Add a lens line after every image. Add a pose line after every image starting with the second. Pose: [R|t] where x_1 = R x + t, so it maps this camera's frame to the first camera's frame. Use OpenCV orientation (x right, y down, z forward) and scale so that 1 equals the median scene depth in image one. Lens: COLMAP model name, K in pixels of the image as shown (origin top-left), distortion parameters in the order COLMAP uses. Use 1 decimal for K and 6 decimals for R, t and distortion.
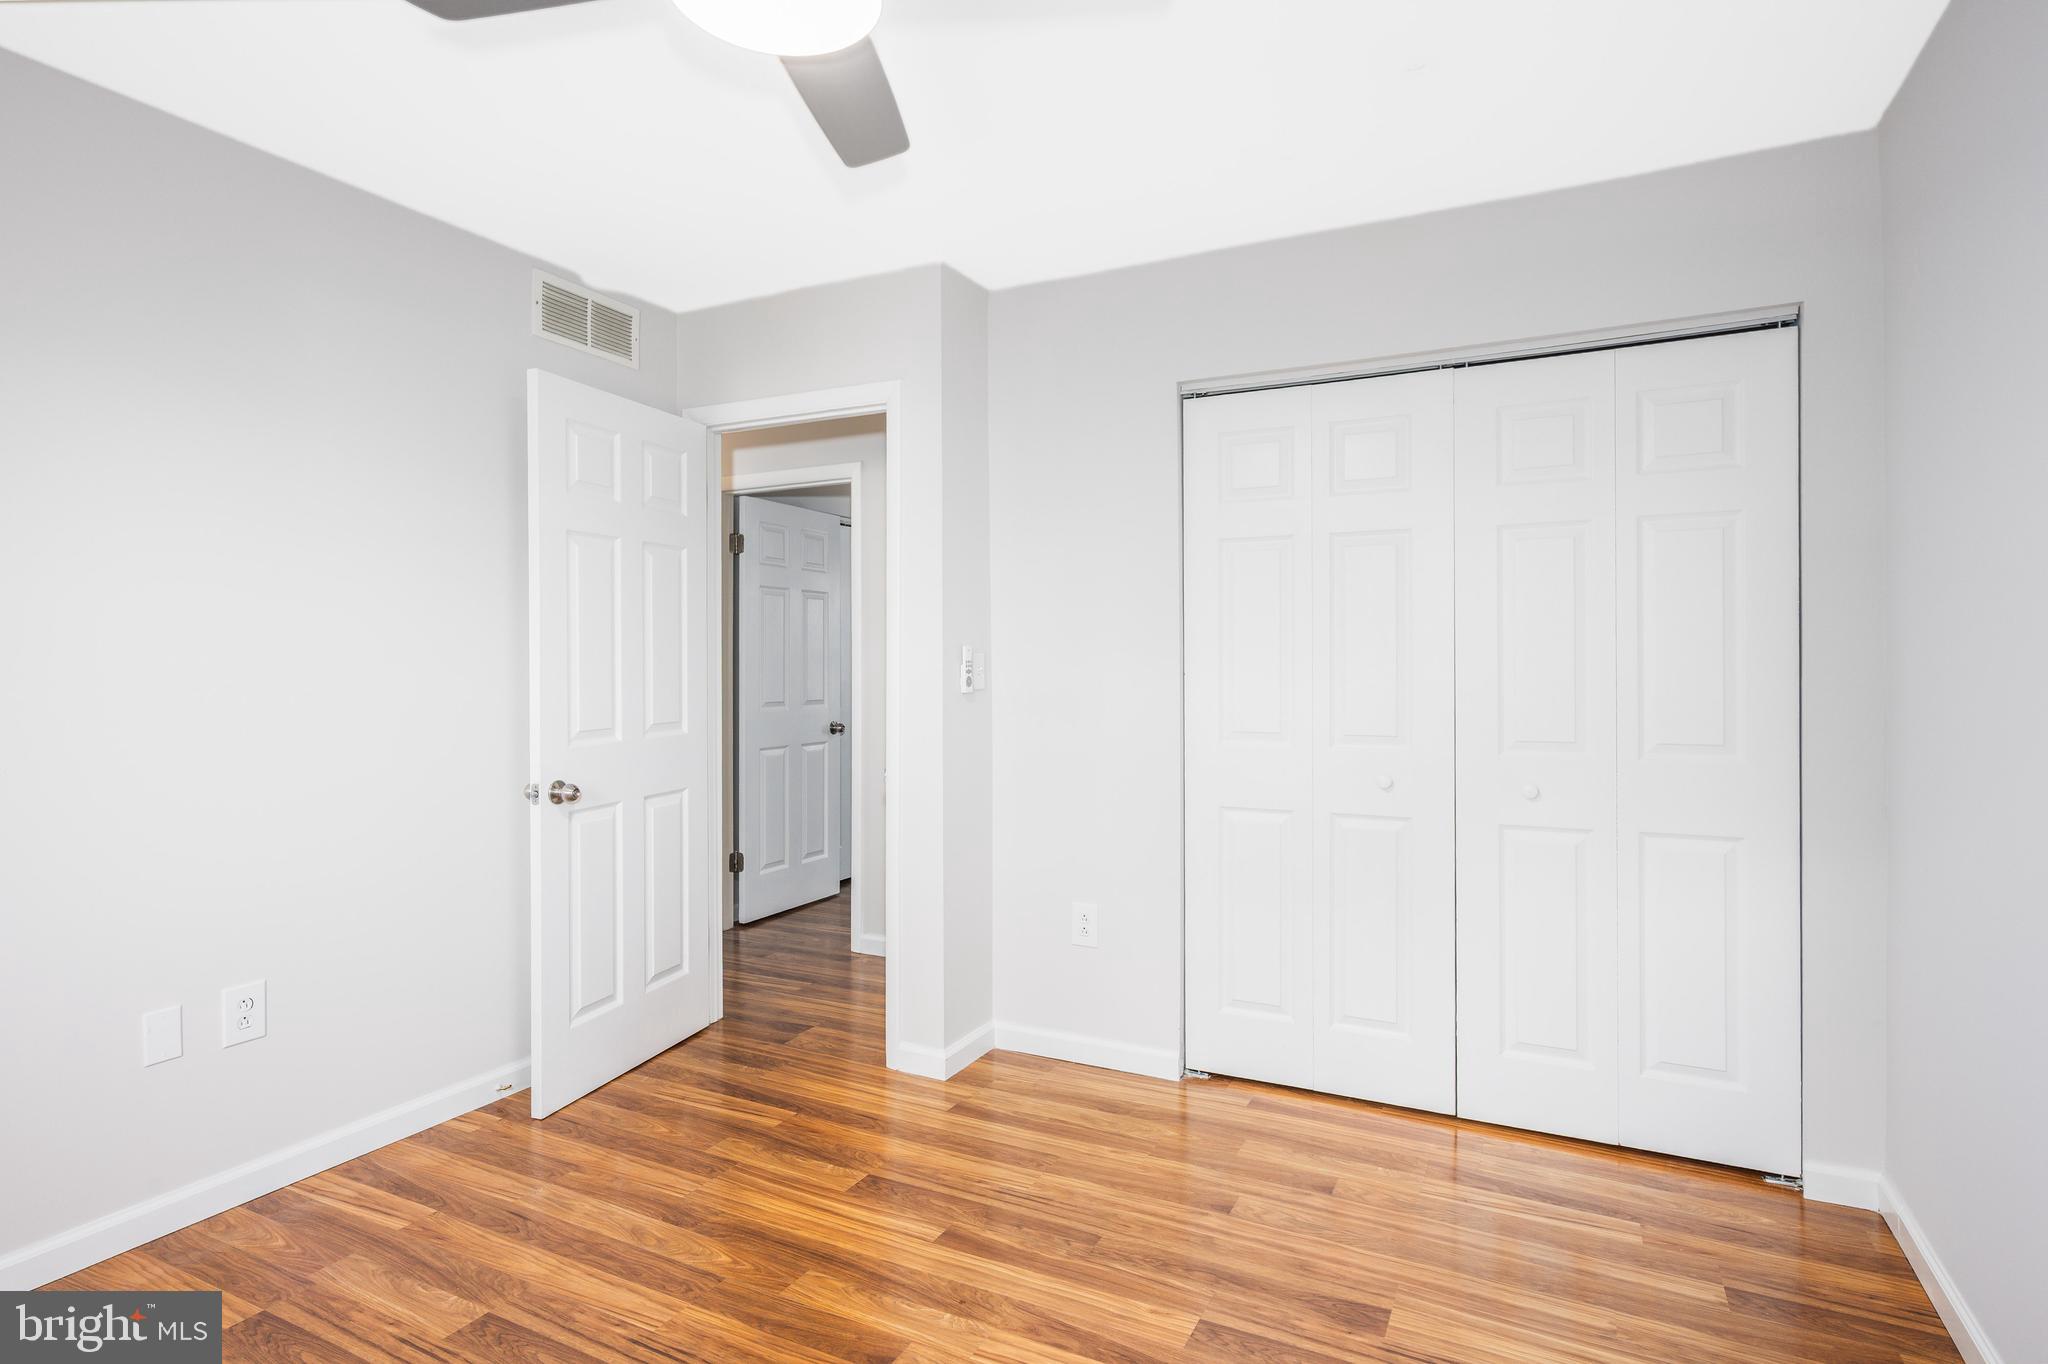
lens RADIAL K [[1049.0, 0, 1036.4], [0, 1049.0, 682.7], [0, 0, 1]] dist [-0.010858, 0.002282]
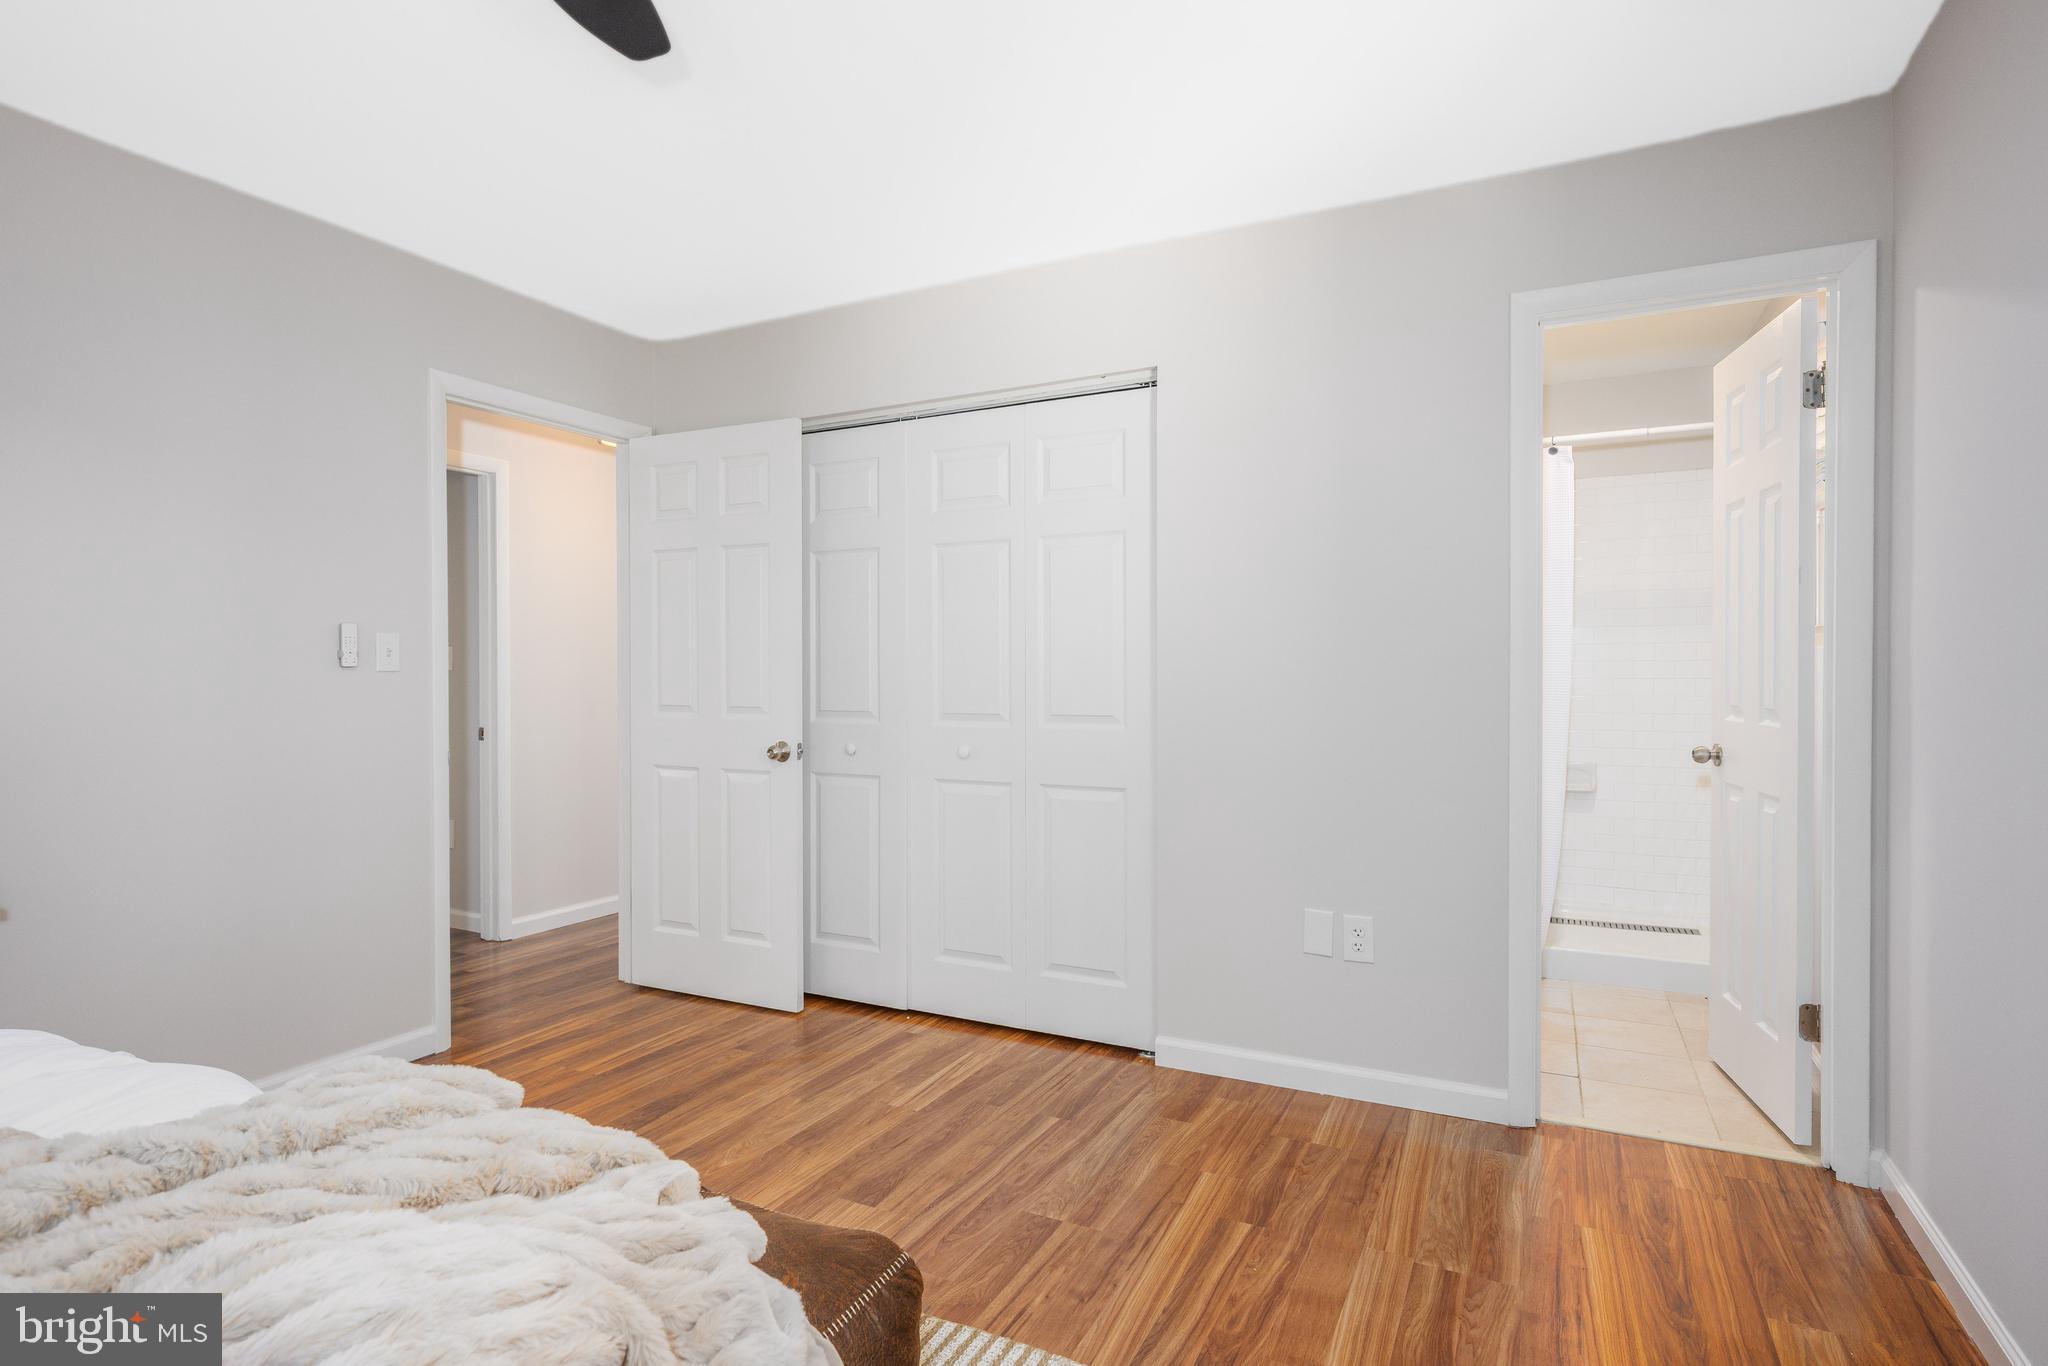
lens RADIAL K [[1049.0, 0, 1013.6], [0, 1049.0, 681.5], [0, 0, 1]] dist [-0.010858, 0.002282]
pose [[0.999922, -0.012416, -0.001651, 0.393810], [0.012429, 0.999888, 0.008337, 0.004036], [0.001547, -0.008357, 0.999964, -0.201720]]
